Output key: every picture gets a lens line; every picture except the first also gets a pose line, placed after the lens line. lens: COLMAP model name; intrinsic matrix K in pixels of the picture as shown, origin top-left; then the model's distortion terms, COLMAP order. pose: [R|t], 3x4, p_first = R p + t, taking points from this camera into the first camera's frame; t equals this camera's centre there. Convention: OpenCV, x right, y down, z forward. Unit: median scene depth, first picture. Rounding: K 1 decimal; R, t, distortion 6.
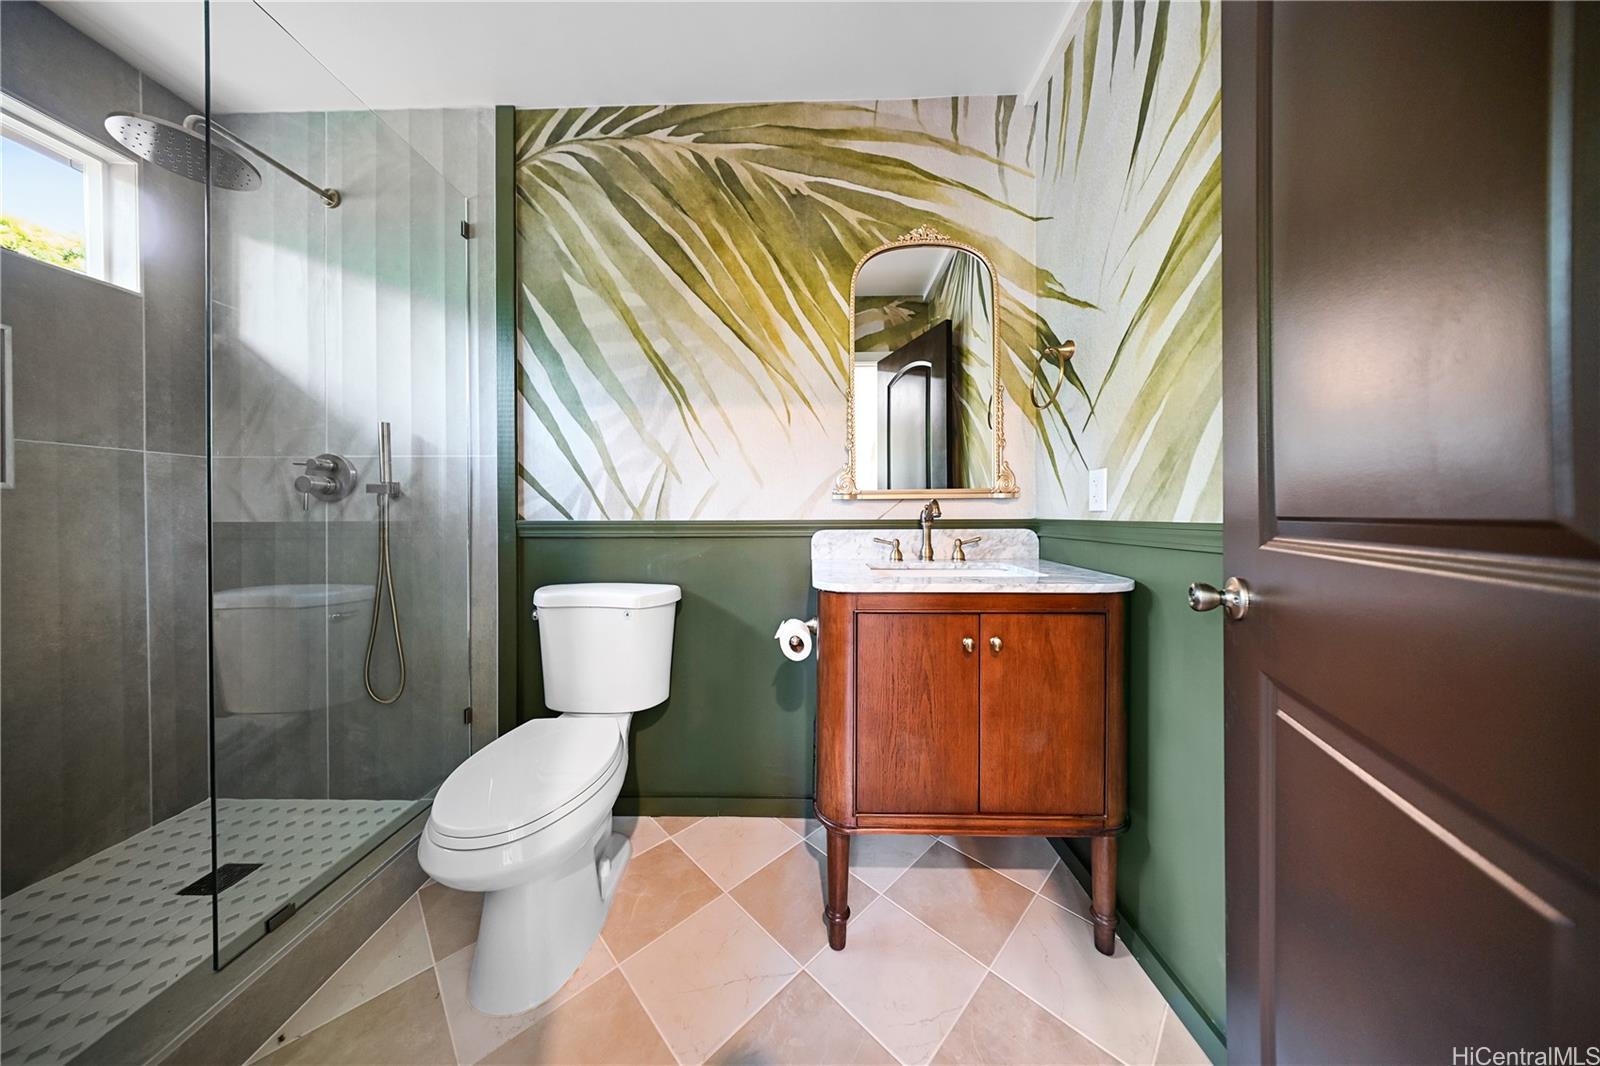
lens RADIAL K [[474.1, 0, 799.1], [0, 474.1, 521.0], [0, 0, 1]] dist [-0.000101, -0.000003]
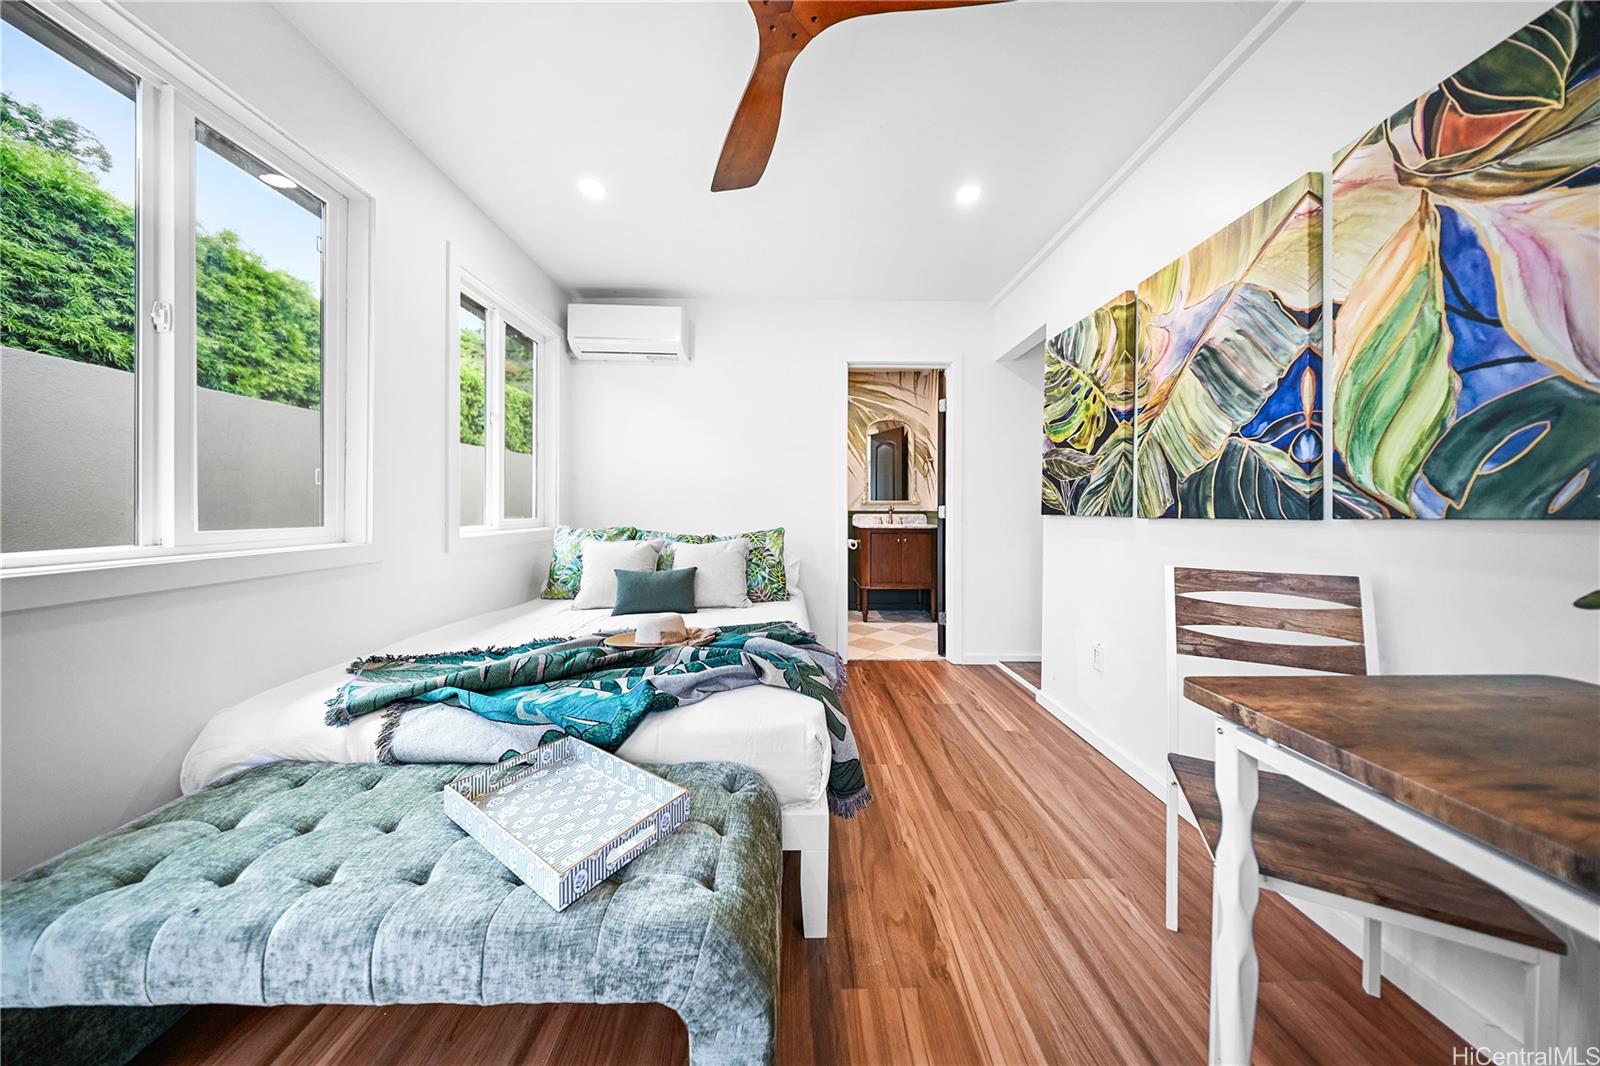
lens RADIAL K [[474.1, 0, 799.0], [0, 474.1, 524.4], [0, 0, 1]] dist [-0.000101, -0.000003]
pose [[0.999546, 0.002381, 0.030032, -0.476334], [-0.002162, 0.999971, -0.007323, 0.115010], [-0.030049, 0.007255, 0.999522, -2.333443]]
